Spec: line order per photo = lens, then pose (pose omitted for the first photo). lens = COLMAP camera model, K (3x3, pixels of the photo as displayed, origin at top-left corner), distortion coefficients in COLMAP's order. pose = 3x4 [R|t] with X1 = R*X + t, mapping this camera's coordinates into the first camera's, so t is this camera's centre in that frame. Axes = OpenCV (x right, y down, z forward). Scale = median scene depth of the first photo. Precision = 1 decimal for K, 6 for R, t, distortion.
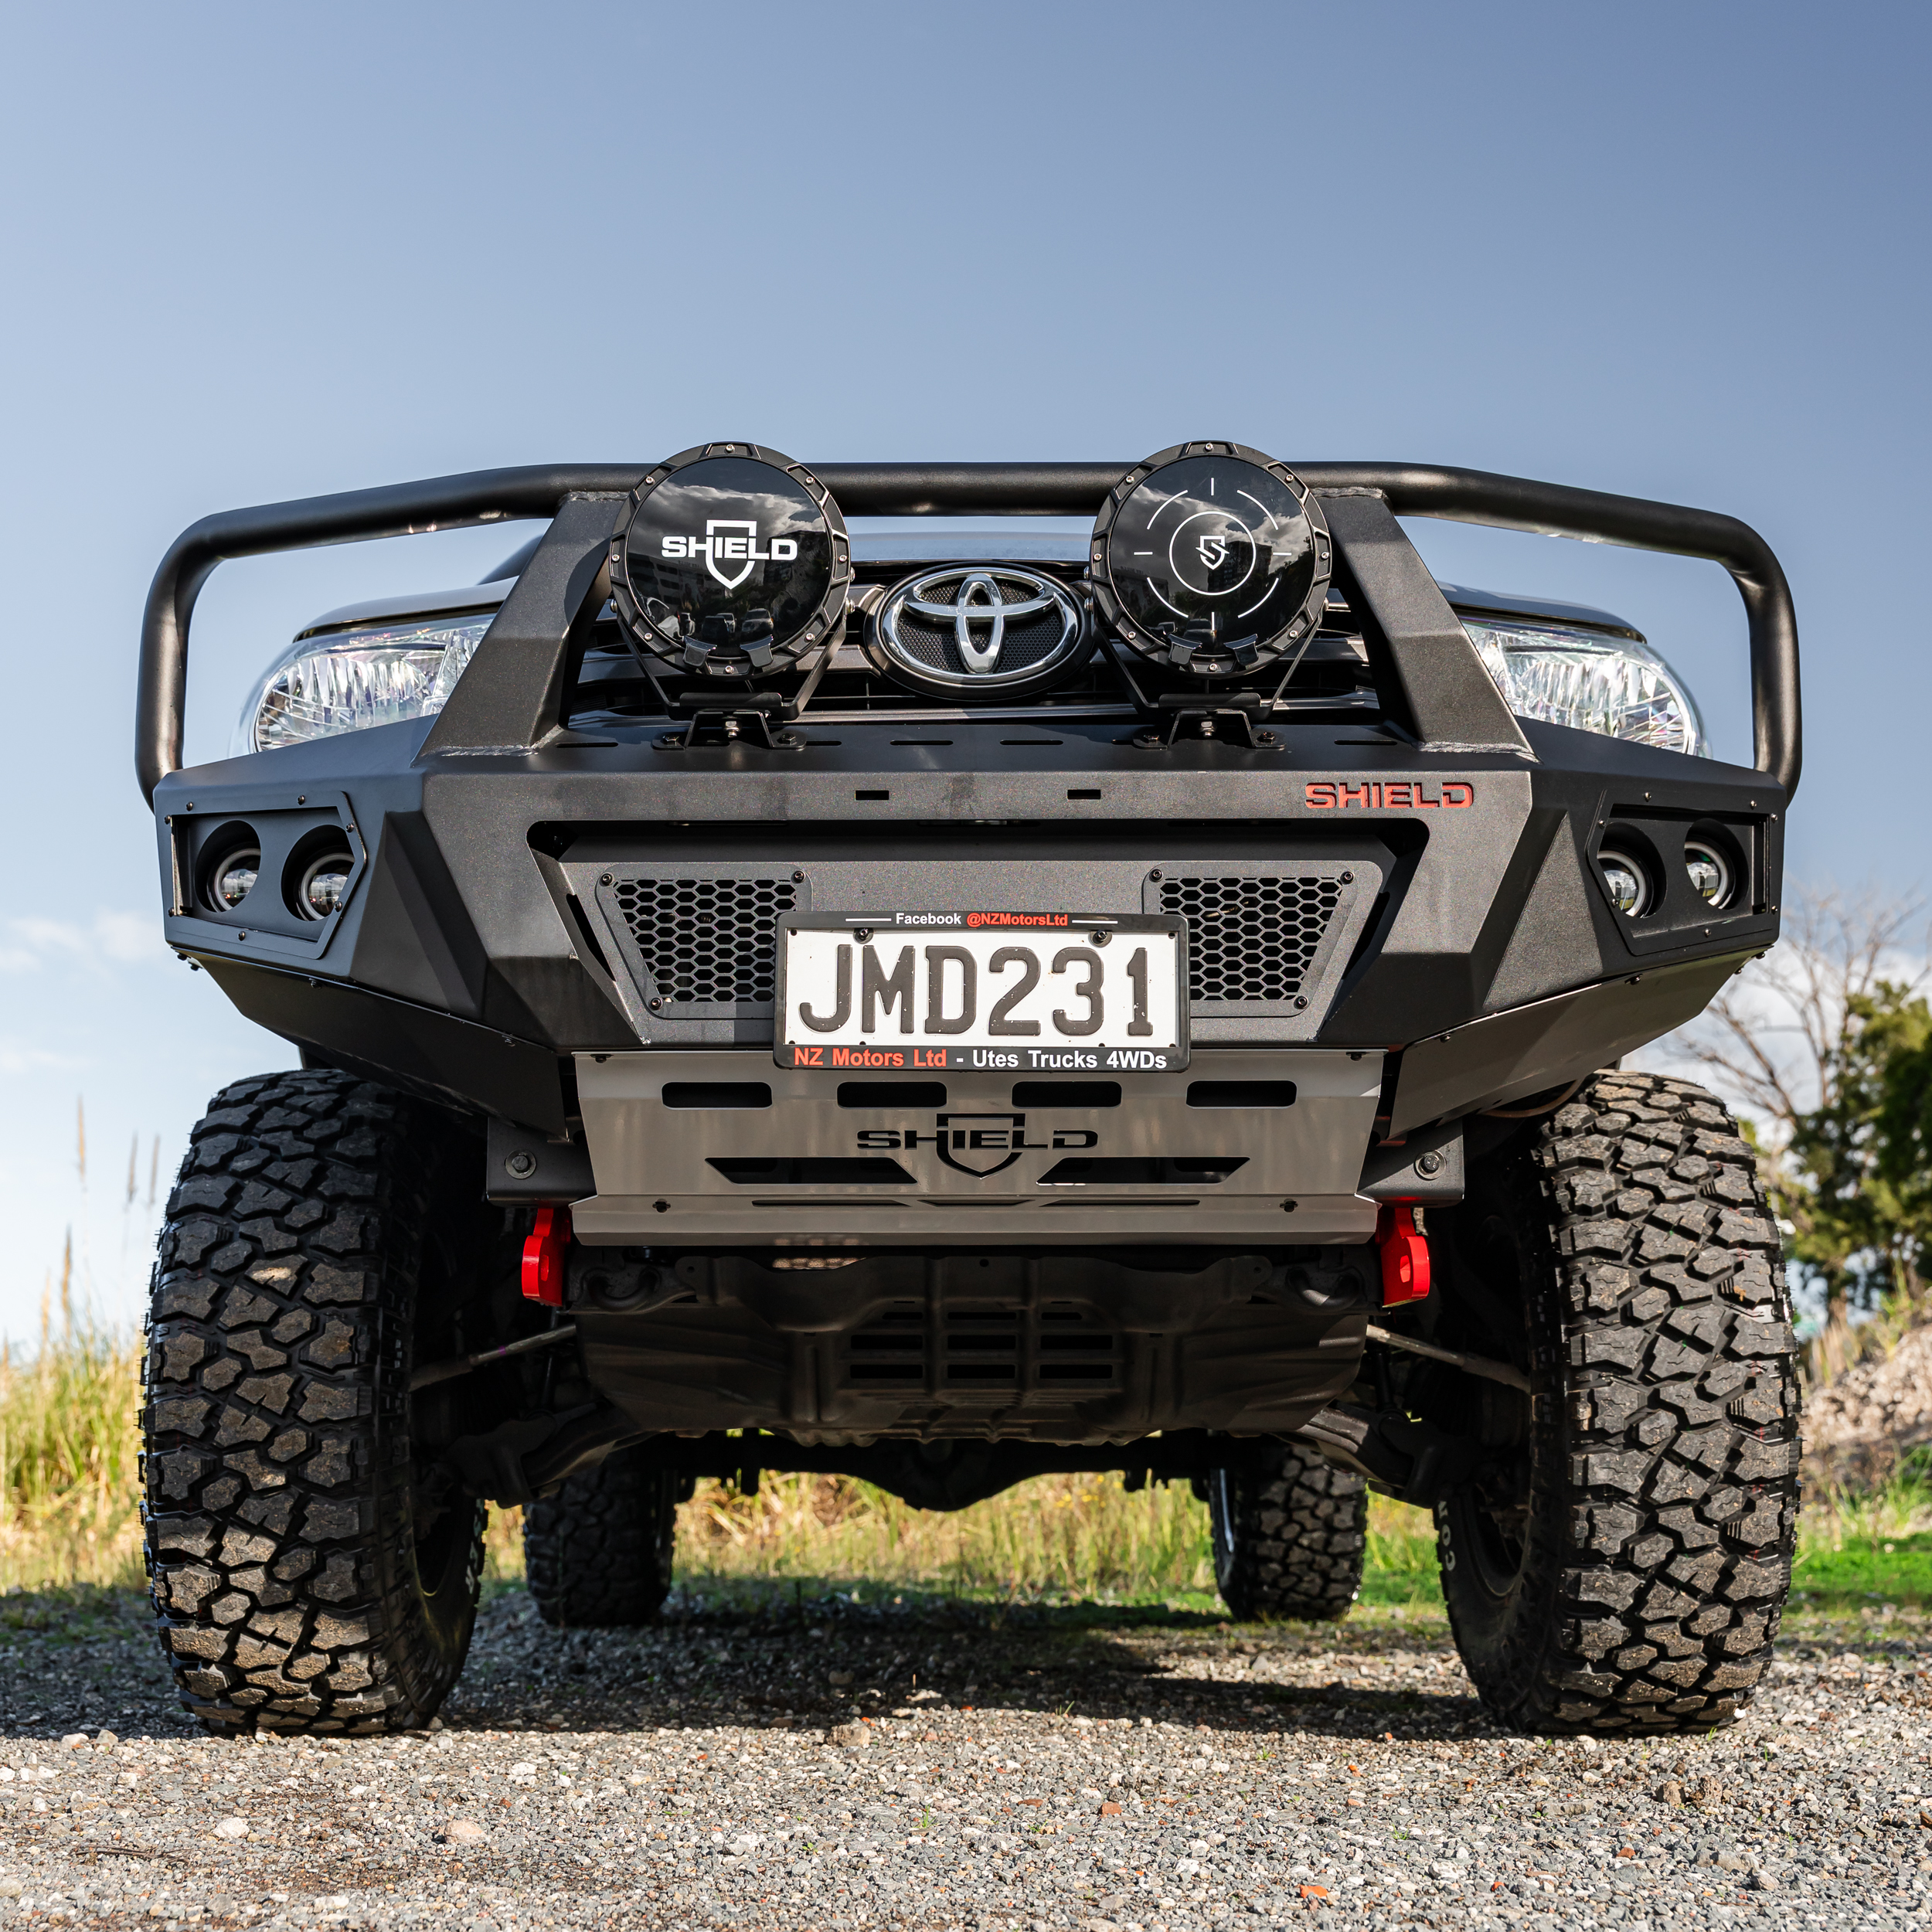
lens RADIAL K [[2727.2, 0, 934.5], [0, 2727.2, 968.3], [0, 0, 1]] dist [-0.007842, 0.017230]
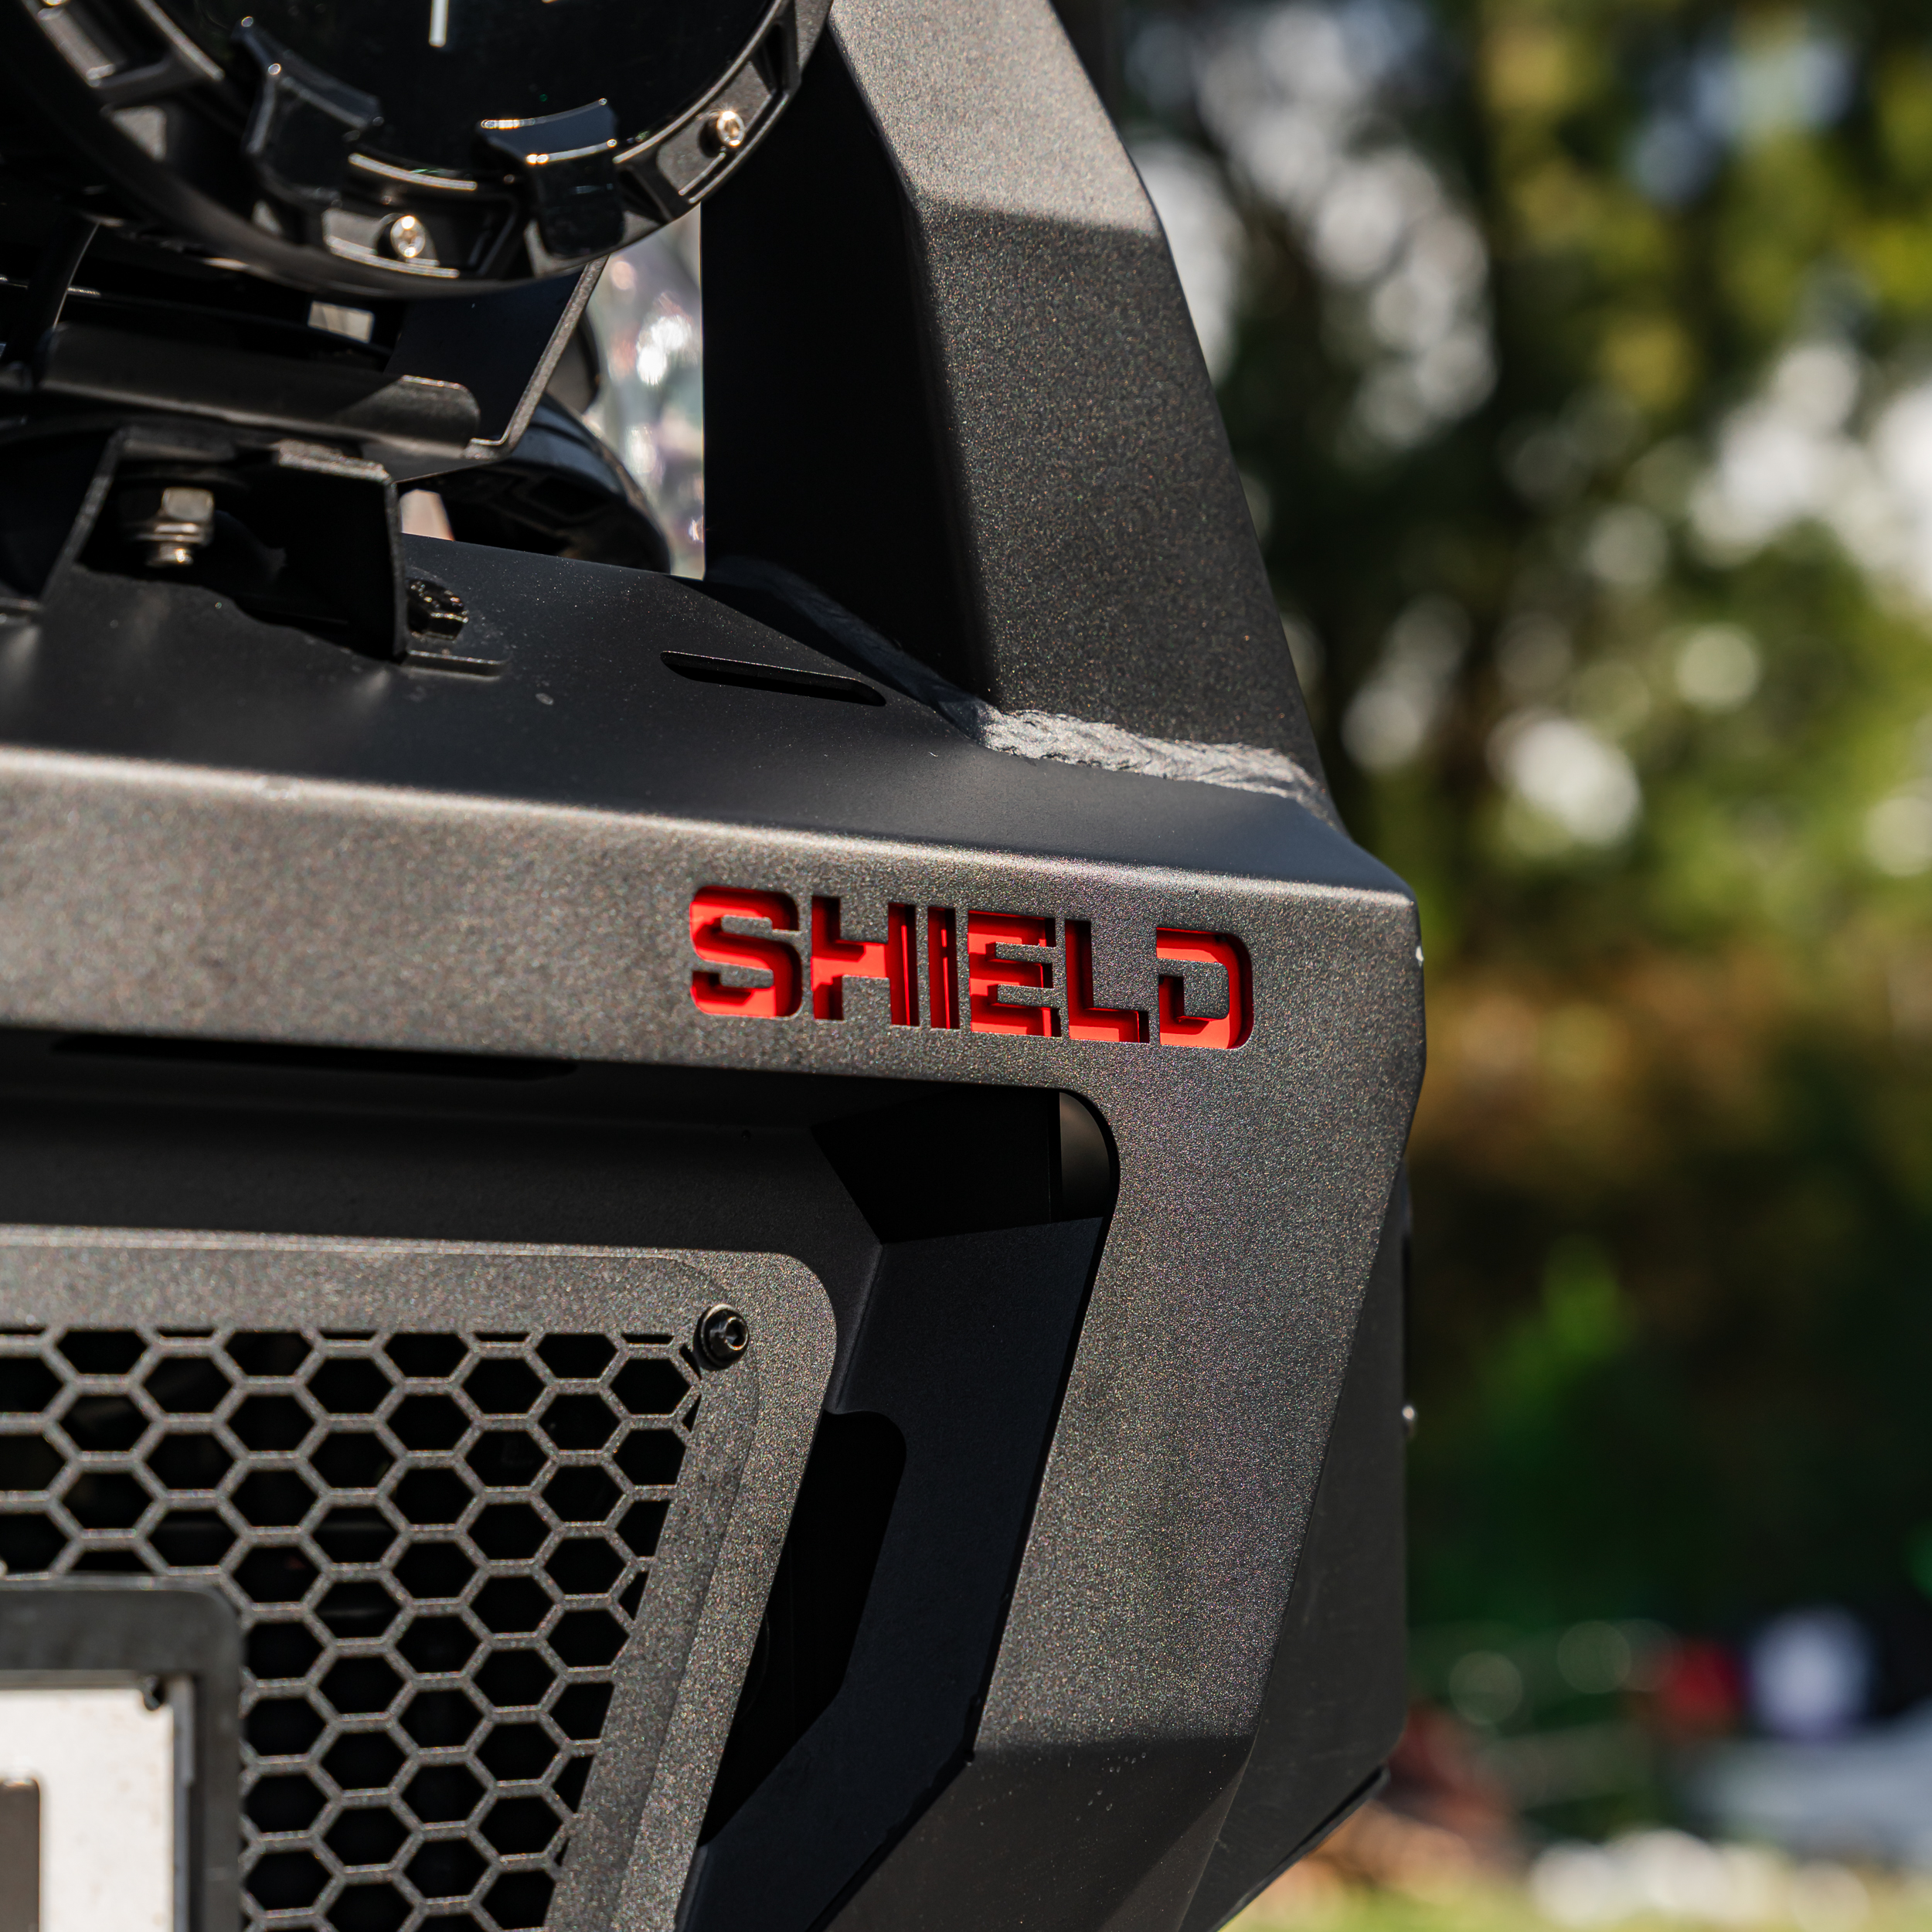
lens RADIAL K [[5762.1, 0, 923.5], [0, 5762.1, 964.4], [0, 0, 1]] dist [0.122649, -1.224386]
pose [[0.716050, 0.059104, 0.695543, -0.141667], [-0.101247, 0.994666, 0.019710, -0.070905], [-0.690668, -0.084535, 0.718214, 0.673804]]
